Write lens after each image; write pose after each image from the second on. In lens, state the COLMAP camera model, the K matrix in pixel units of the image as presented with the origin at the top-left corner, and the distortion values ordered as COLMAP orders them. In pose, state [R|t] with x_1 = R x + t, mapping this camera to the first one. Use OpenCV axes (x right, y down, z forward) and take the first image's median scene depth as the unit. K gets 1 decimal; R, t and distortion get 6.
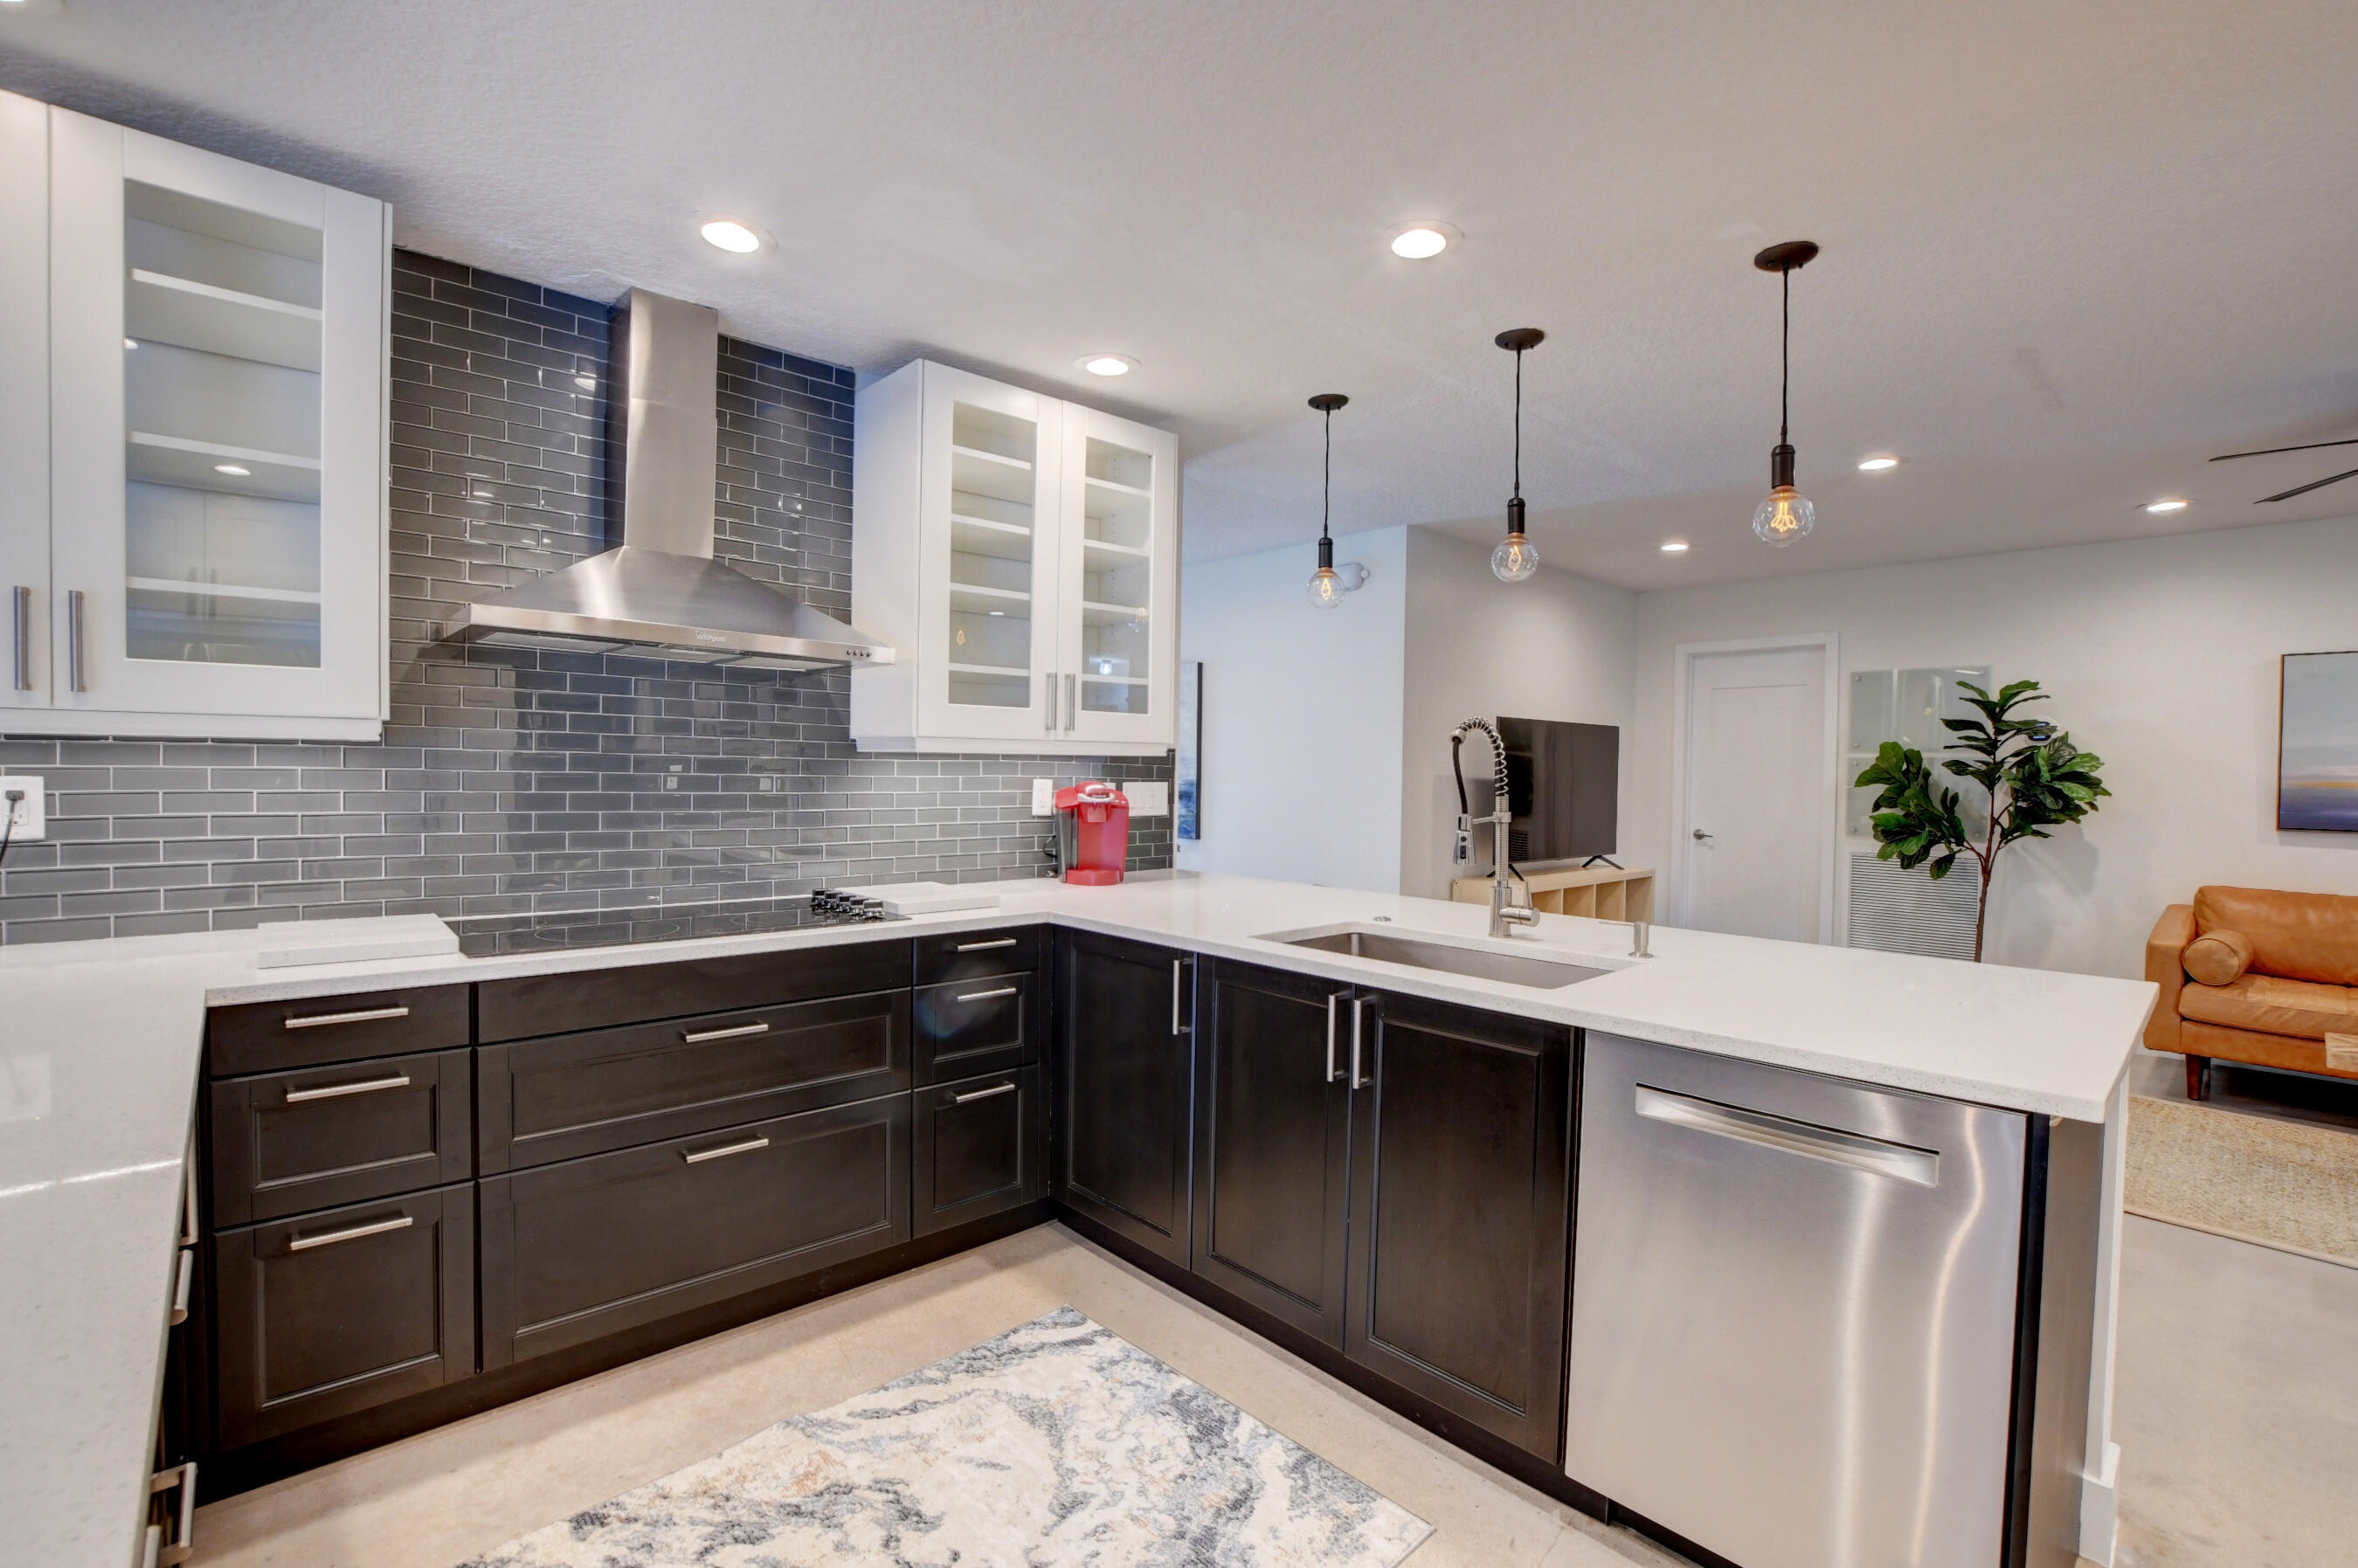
lens RADIAL K [[1037.0, 0, 1176.7], [0, 1037.0, 793.1], [0, 0, 1]] dist [-0.027574, 0.001026]
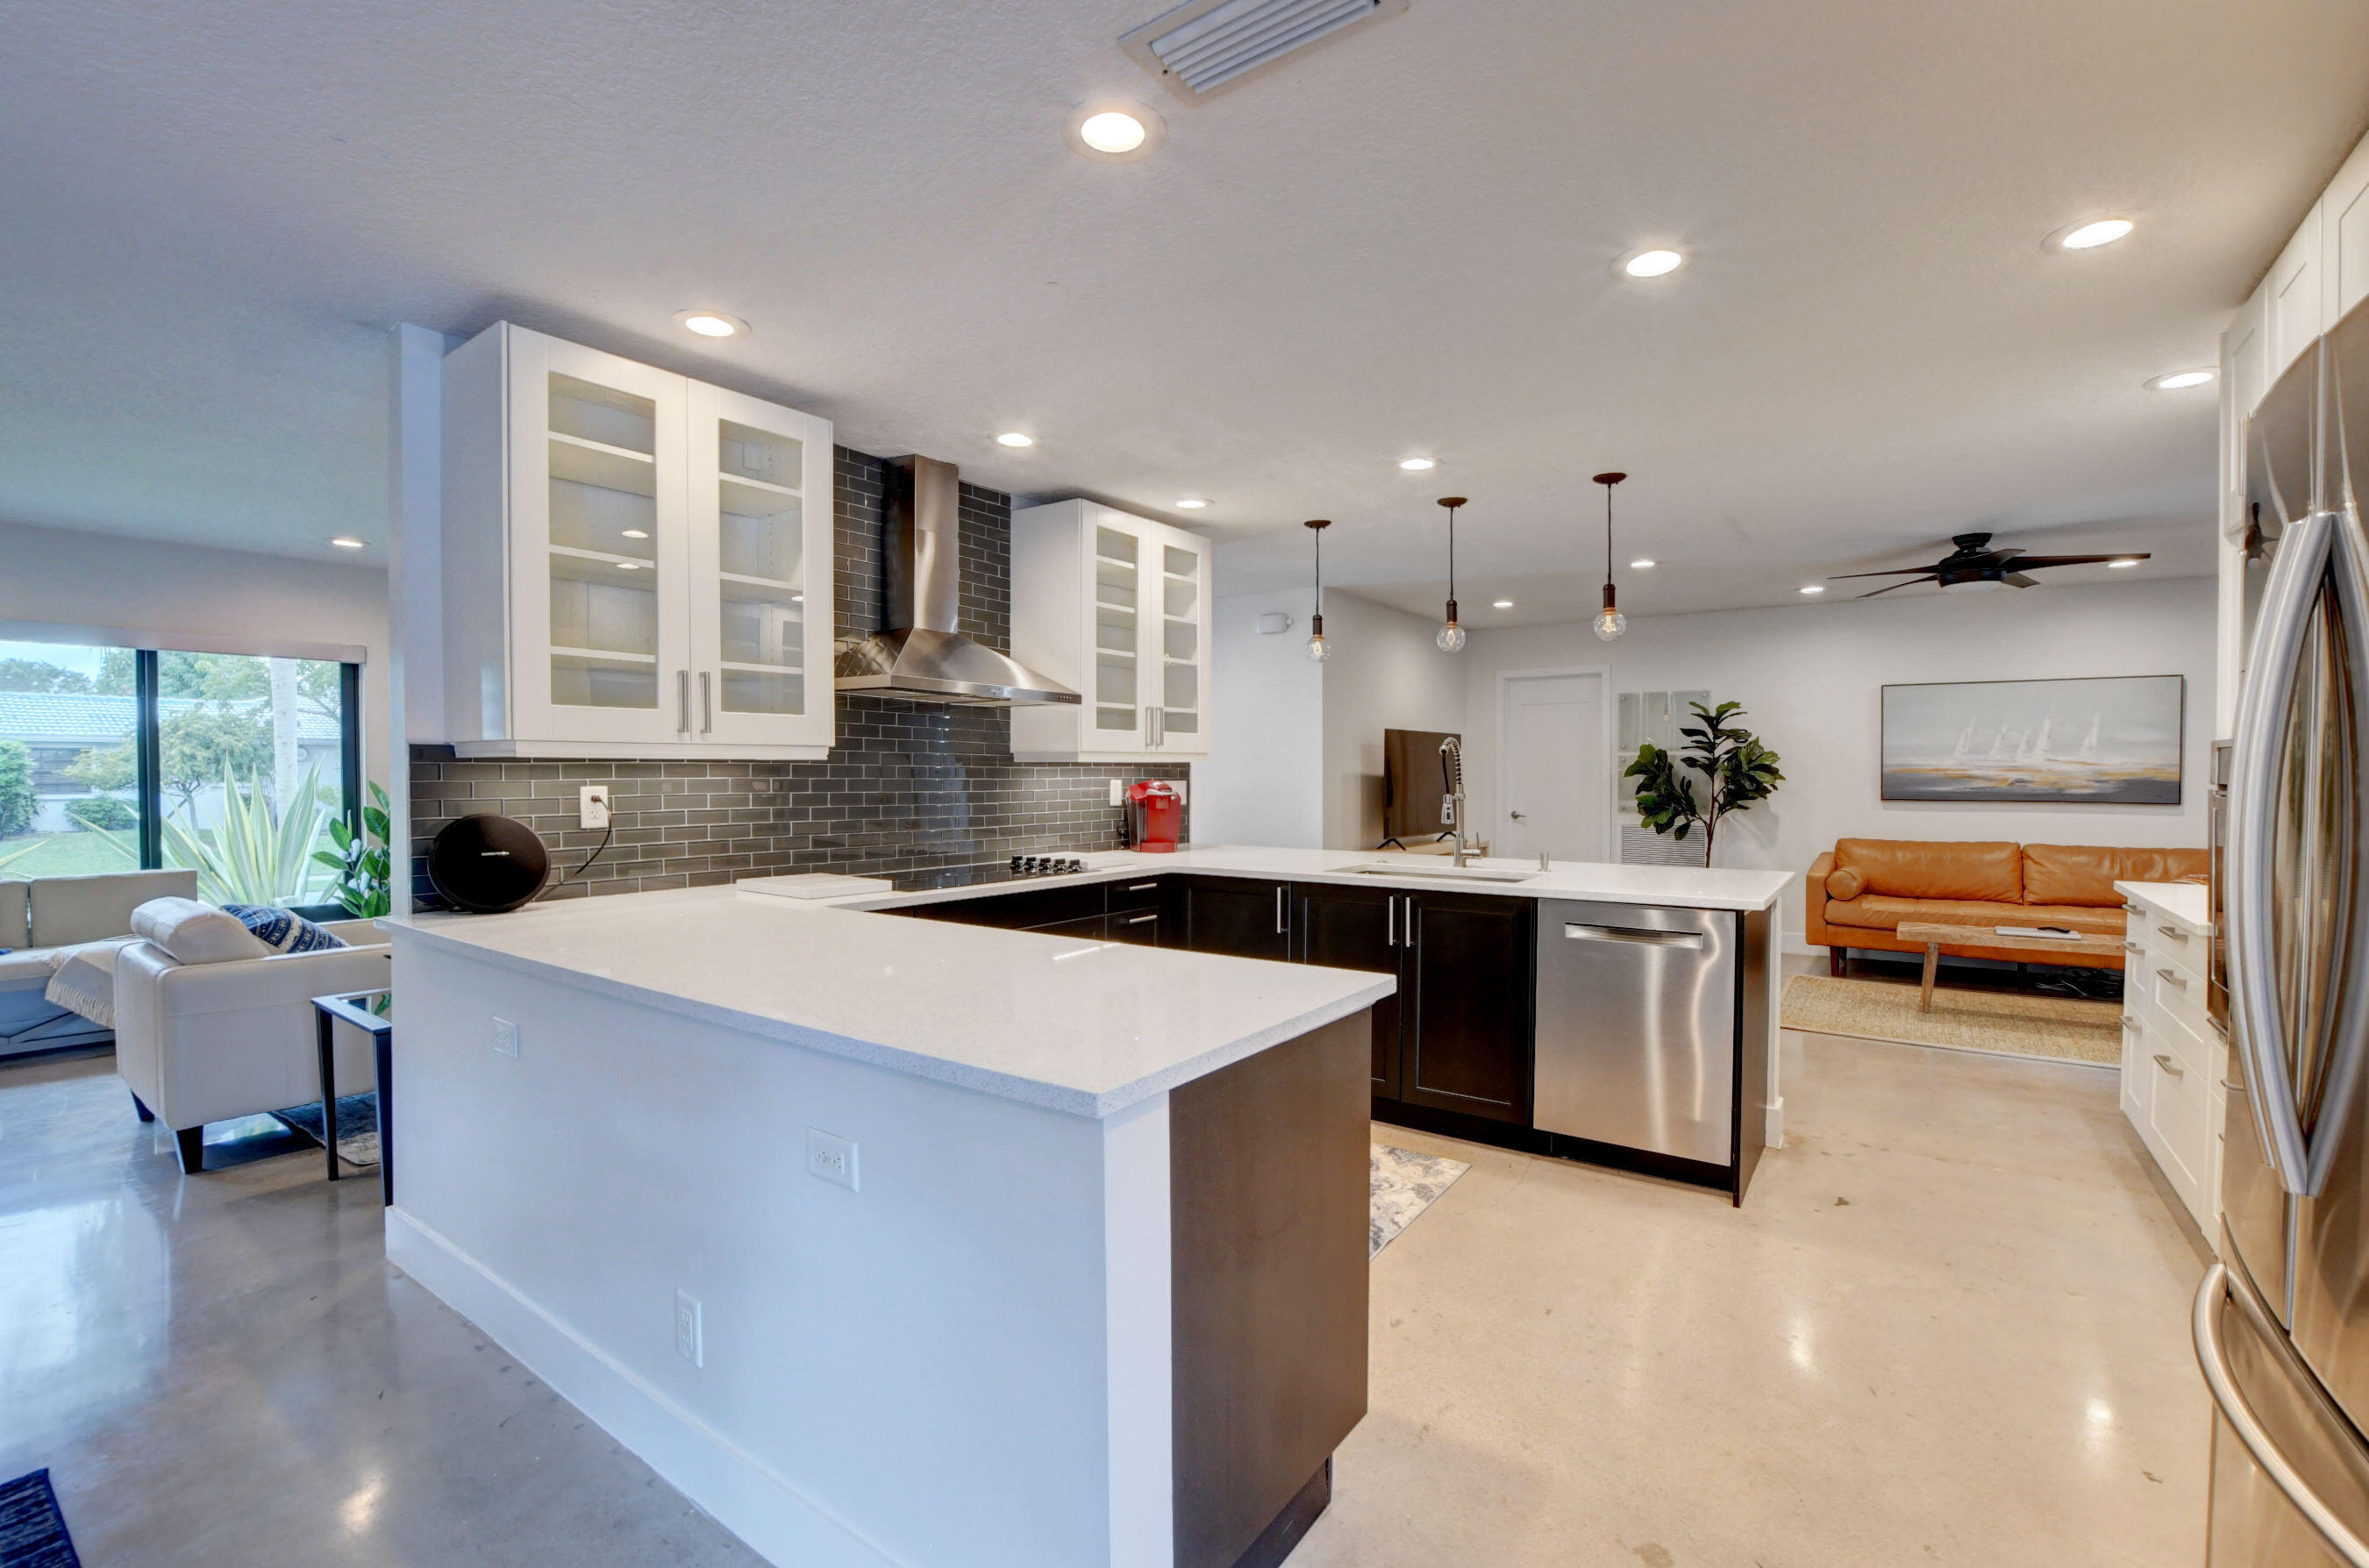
lens RADIAL K [[1041.9, 0, 1182.2], [0, 1041.9, 793.1], [0, 0, 1]] dist [-0.027574, 0.001026]
pose [[0.978910, -0.018622, 0.203440, -0.293966], [0.018813, 0.999823, 0.000996, 0.004615], [-0.203423, 0.002852, 0.979087, -0.353979]]
